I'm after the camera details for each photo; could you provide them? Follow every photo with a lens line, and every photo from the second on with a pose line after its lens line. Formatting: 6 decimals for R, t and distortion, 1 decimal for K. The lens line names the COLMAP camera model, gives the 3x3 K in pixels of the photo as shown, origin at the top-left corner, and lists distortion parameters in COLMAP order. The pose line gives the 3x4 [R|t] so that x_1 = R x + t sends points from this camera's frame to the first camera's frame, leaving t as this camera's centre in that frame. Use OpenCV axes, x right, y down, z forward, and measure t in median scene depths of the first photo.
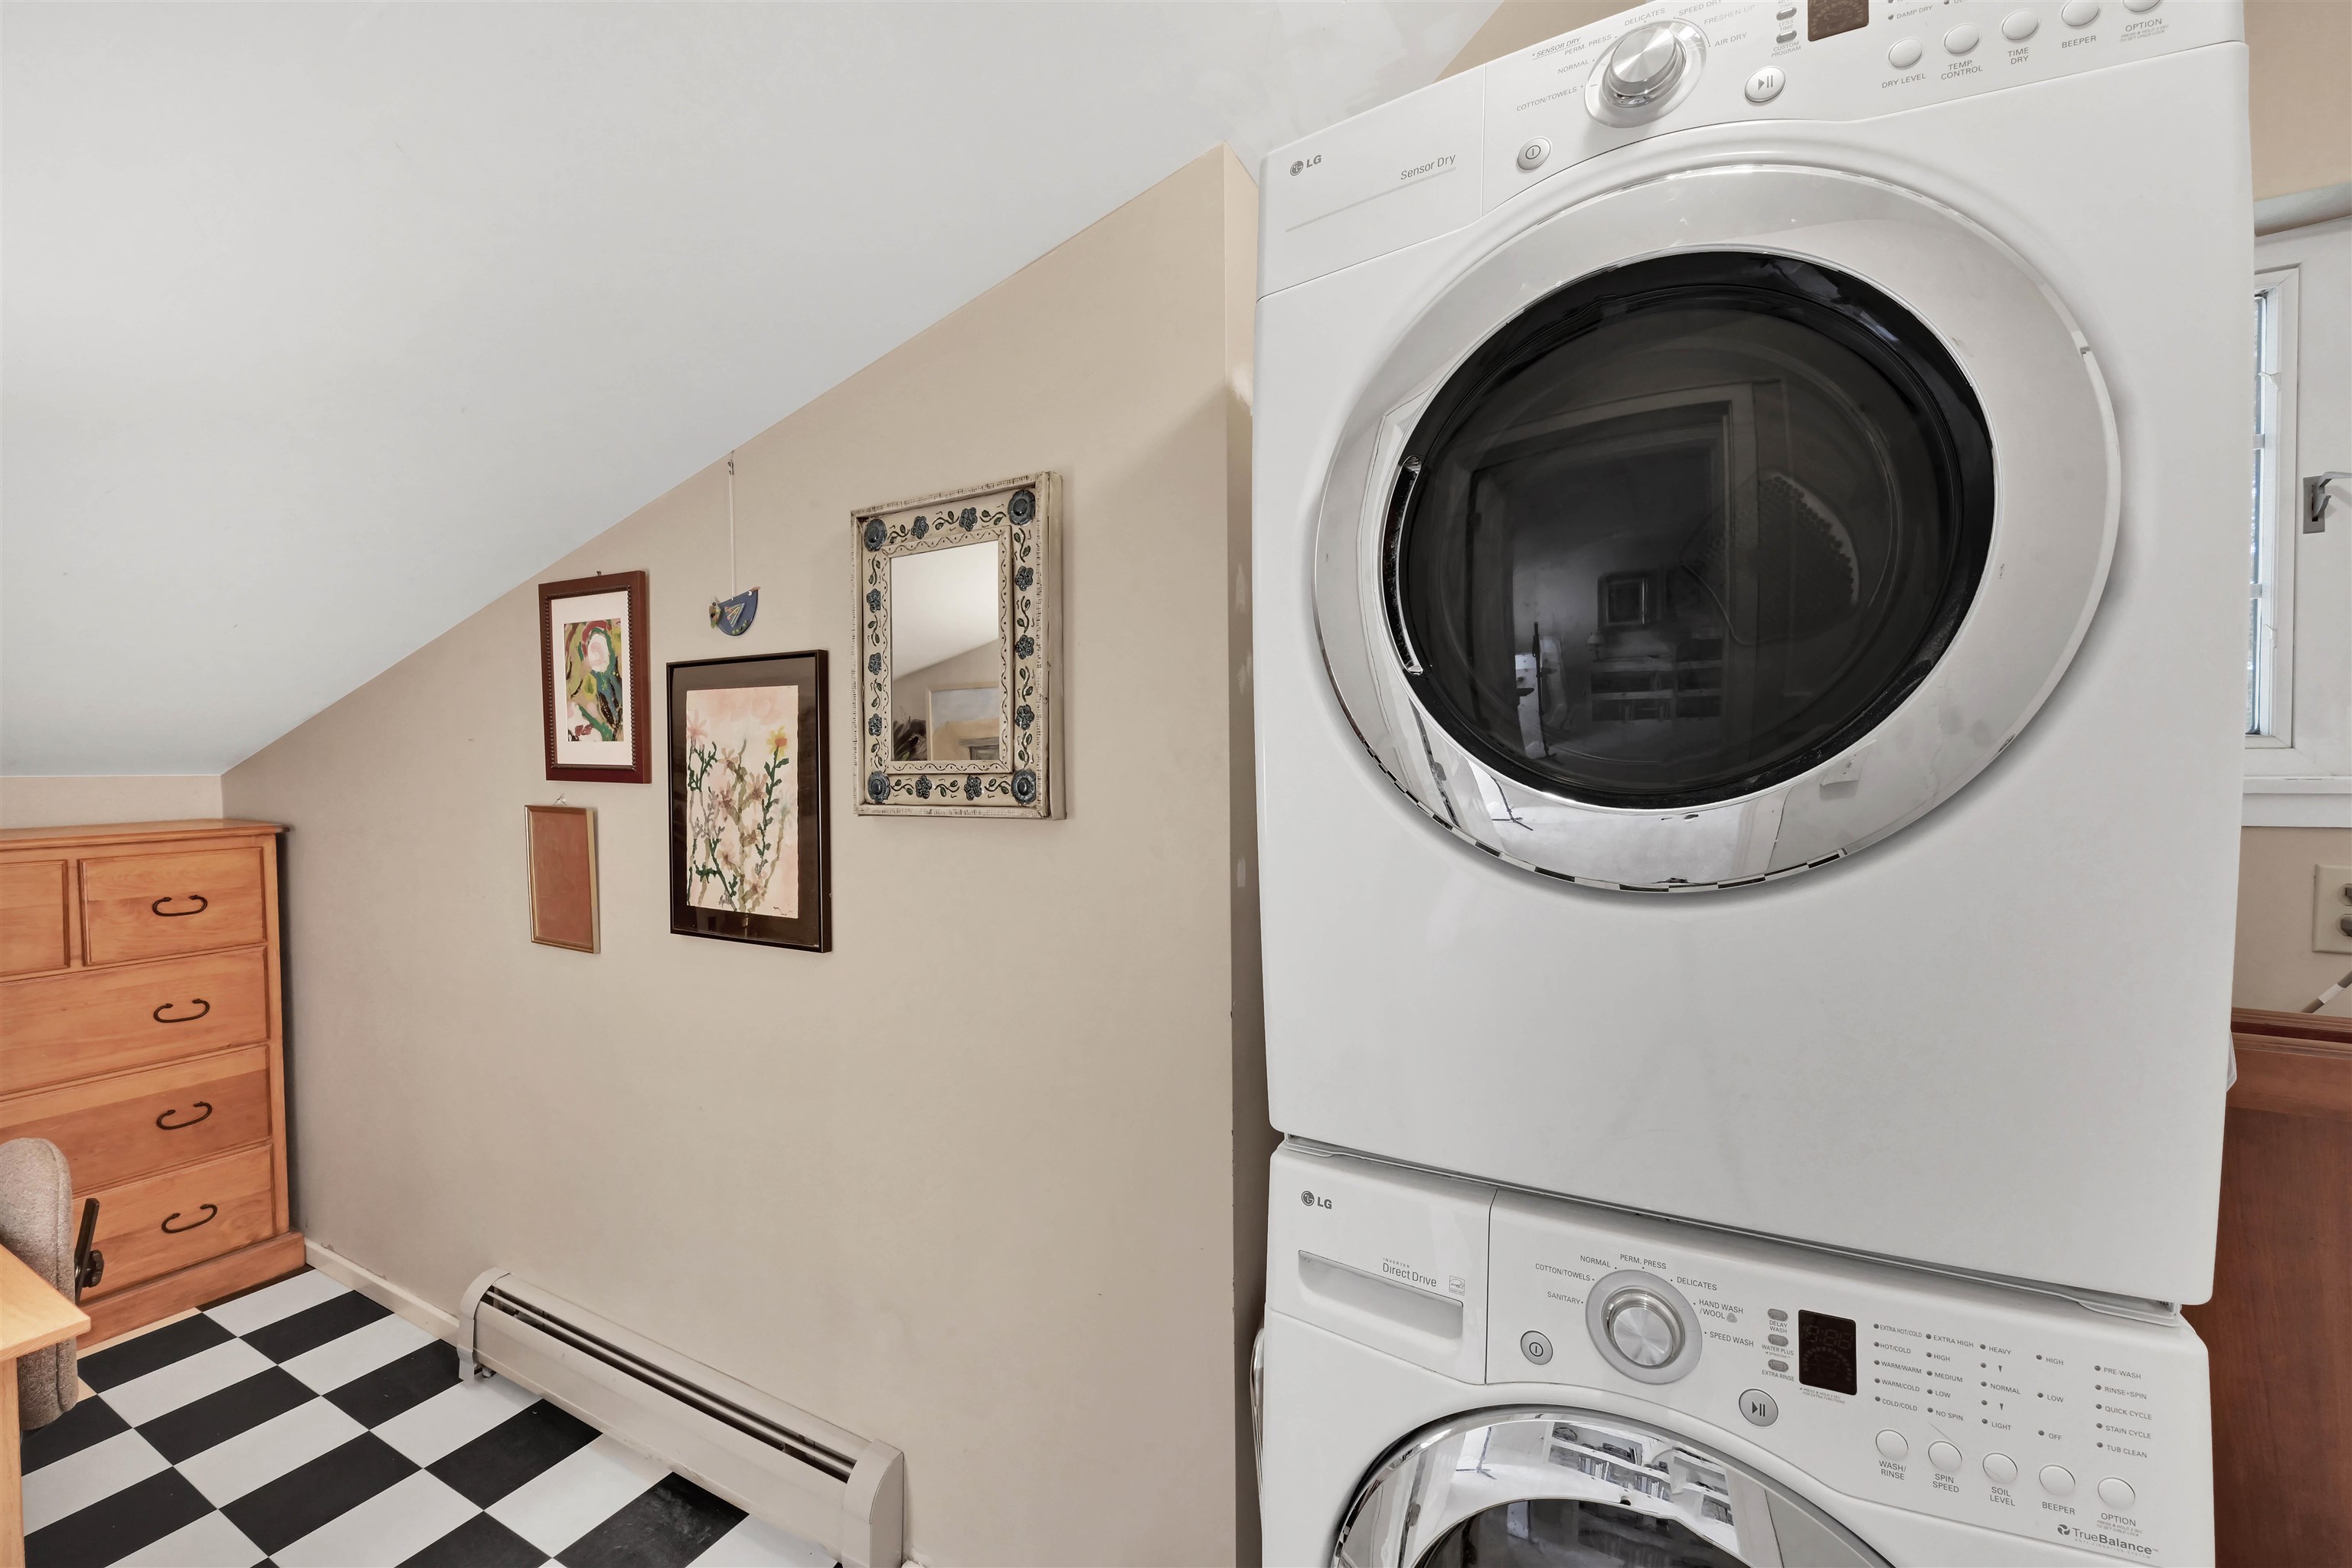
lens RADIAL K [[926.2, 0, 1177.6], [0, 926.2, 774.2], [0, 0, 1]] dist [-0.001648, 0.000431]
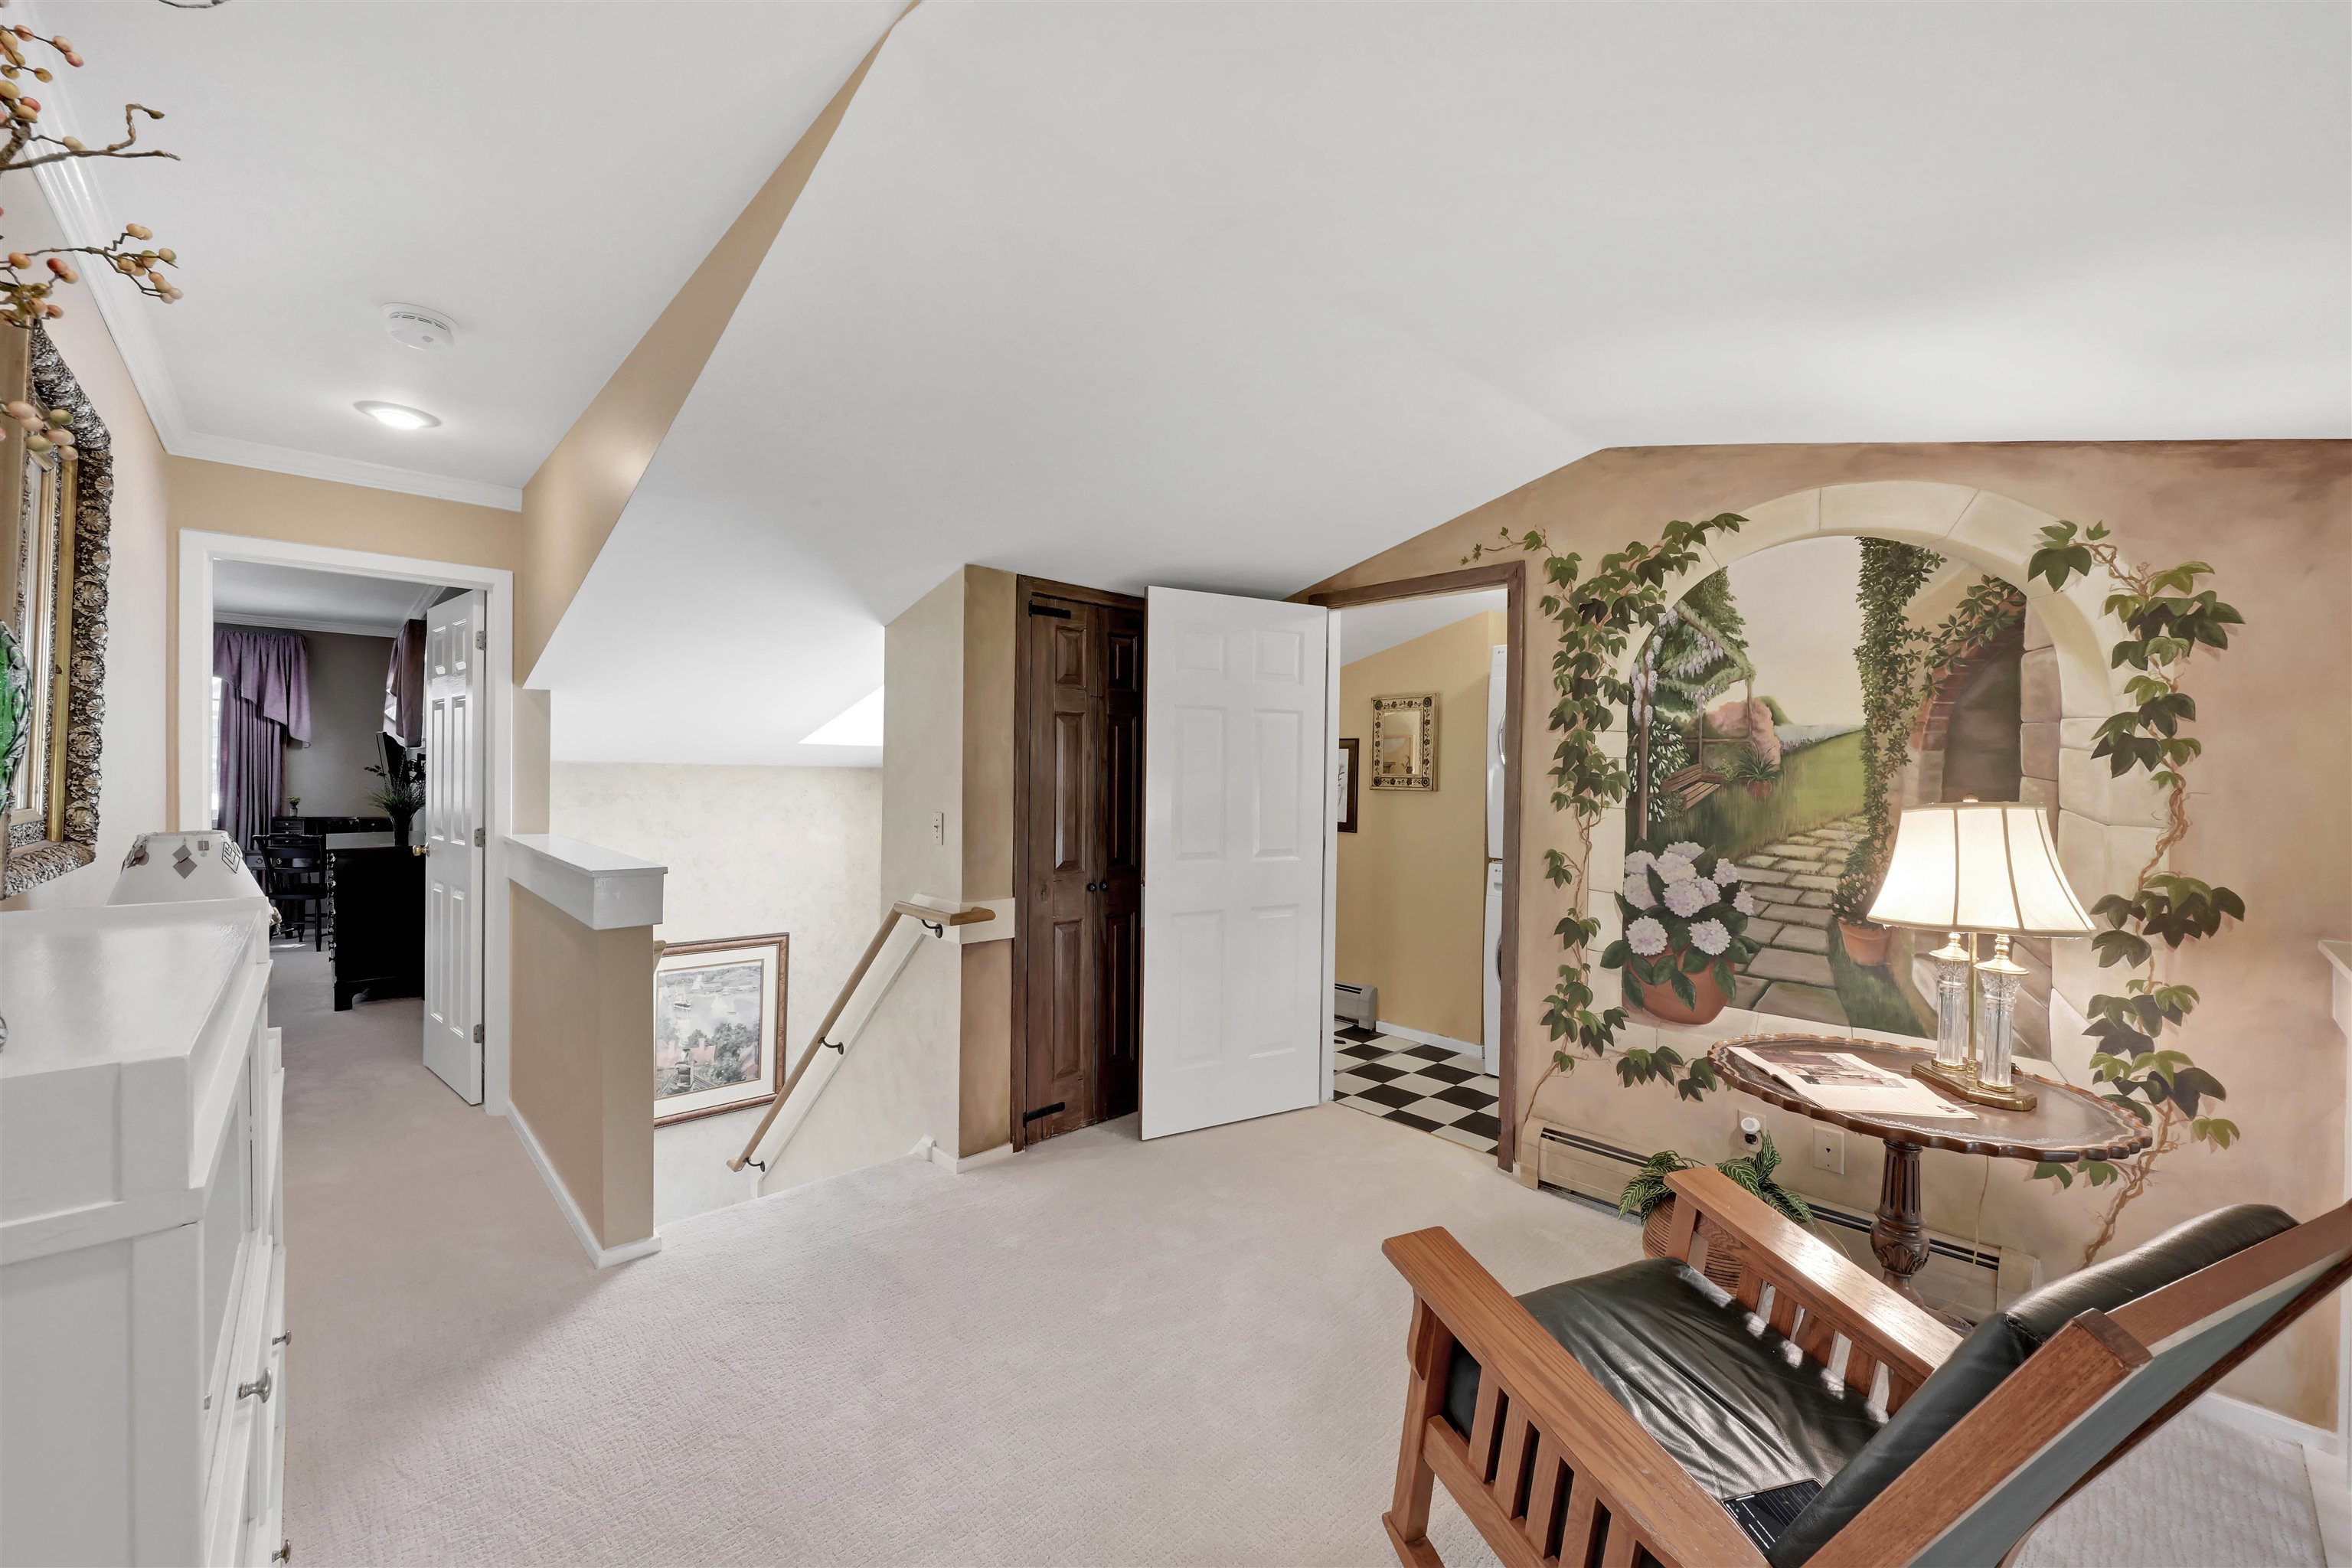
lens RADIAL K [[926.2, 0, 1169.2], [0, 926.2, 770.7], [0, 0, 1]] dist [-0.001648, 0.000431]
pose [[0.943071, 0.027551, -0.331449, 0.076943], [-0.032289, 0.999440, -0.008797, 0.031678], [0.331021, 0.018998, 0.943432, -2.550206]]
